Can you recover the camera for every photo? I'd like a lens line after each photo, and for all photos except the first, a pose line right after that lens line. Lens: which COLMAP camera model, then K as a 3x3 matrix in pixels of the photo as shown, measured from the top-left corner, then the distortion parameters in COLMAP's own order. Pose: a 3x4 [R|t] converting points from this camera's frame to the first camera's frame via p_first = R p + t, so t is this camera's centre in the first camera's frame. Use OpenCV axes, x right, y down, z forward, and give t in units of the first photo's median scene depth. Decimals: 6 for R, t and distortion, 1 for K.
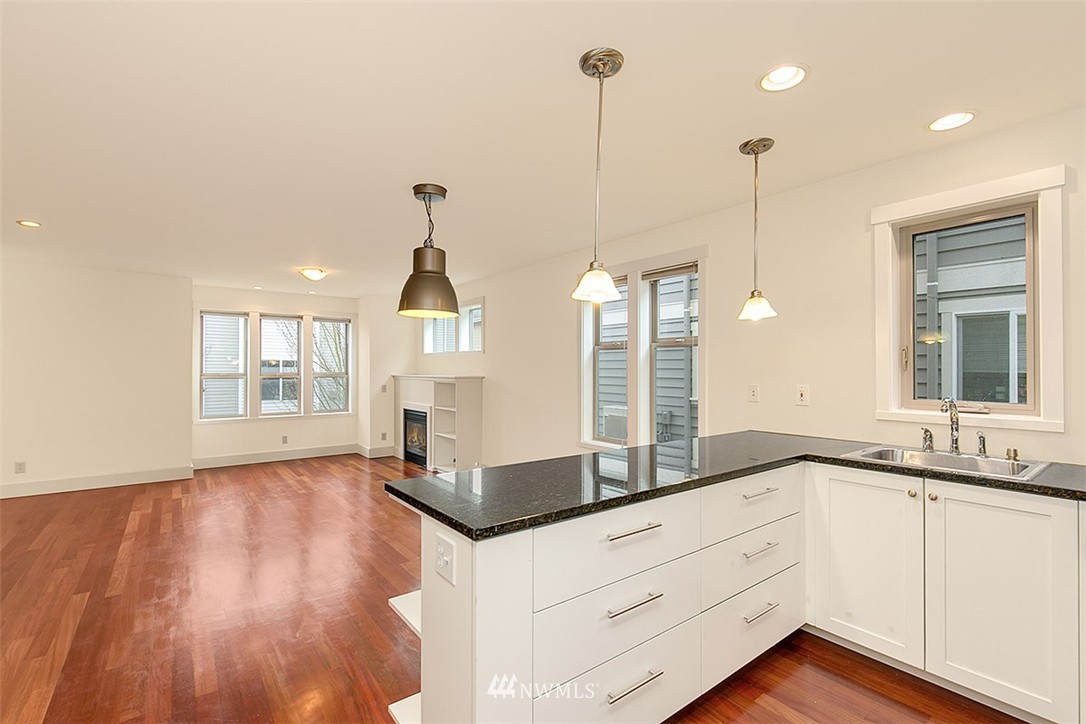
lens RADIAL K [[483.8, 0, 547.3], [0, 483.8, 365.3], [0, 0, 1]] dist [-0.000395, -0.000417]
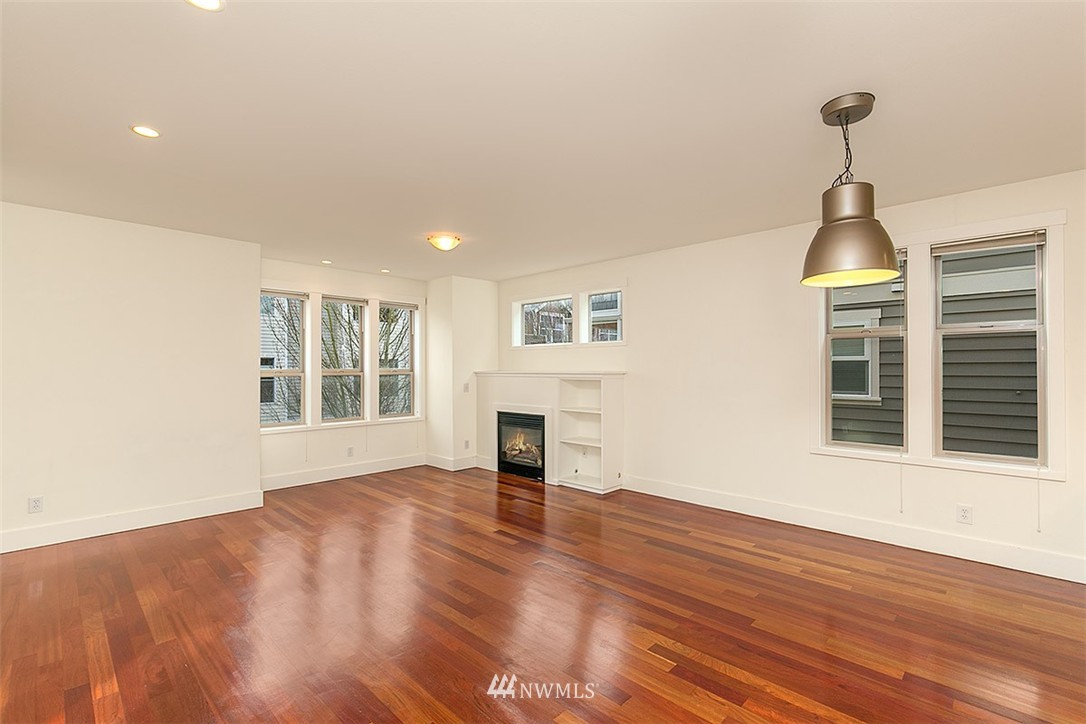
lens RADIAL K [[483.8, 0, 547.3], [0, 483.8, 365.3], [0, 0, 1]] dist [-0.000395, -0.000417]
pose [[0.989575, -0.002856, 0.143990, -0.766996], [0.002241, 0.999988, 0.004435, 0.013728], [-0.144001, -0.004066, 0.989569, 0.349297]]
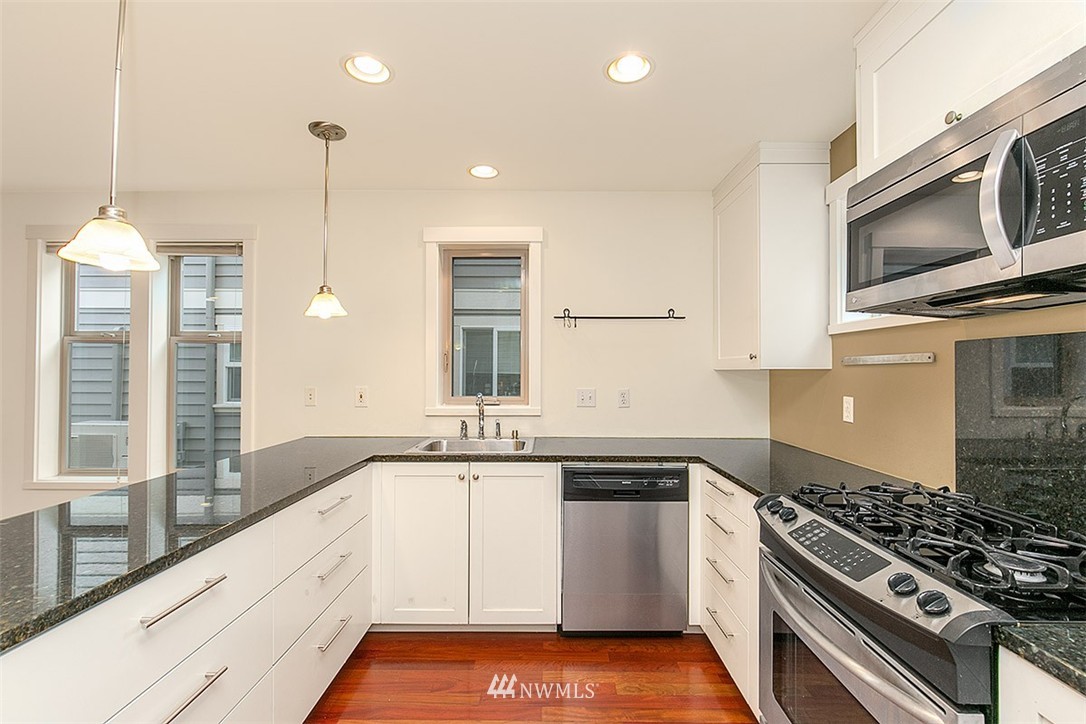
lens RADIAL K [[483.8, 0, 547.3], [0, 483.8, 365.3], [0, 0, 1]] dist [-0.000395, -0.000417]
pose [[0.614326, 0.009111, 0.788999, -0.029634], [-0.006872, 0.999957, -0.006196, 0.000194], [-0.789022, -0.001615, 0.614363, 0.074953]]
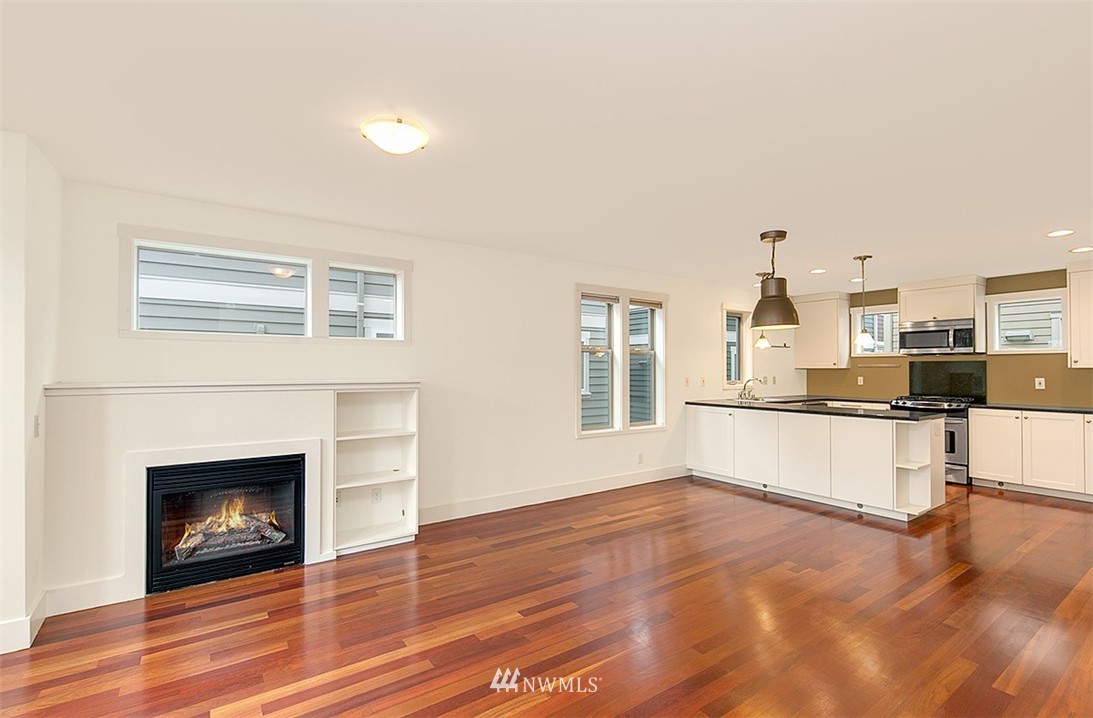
lens RADIAL K [[495.0, 0, 549.5], [0, 495.0, 363.7], [0, 0, 1]] dist [-0.002165, 0.000224]
pose [[0.048131, 0.010735, 0.998783, -1.591149], [-0.008167, 0.999913, -0.010353, 0.013431], [-0.998808, -0.007658, 0.048215, 1.515377]]
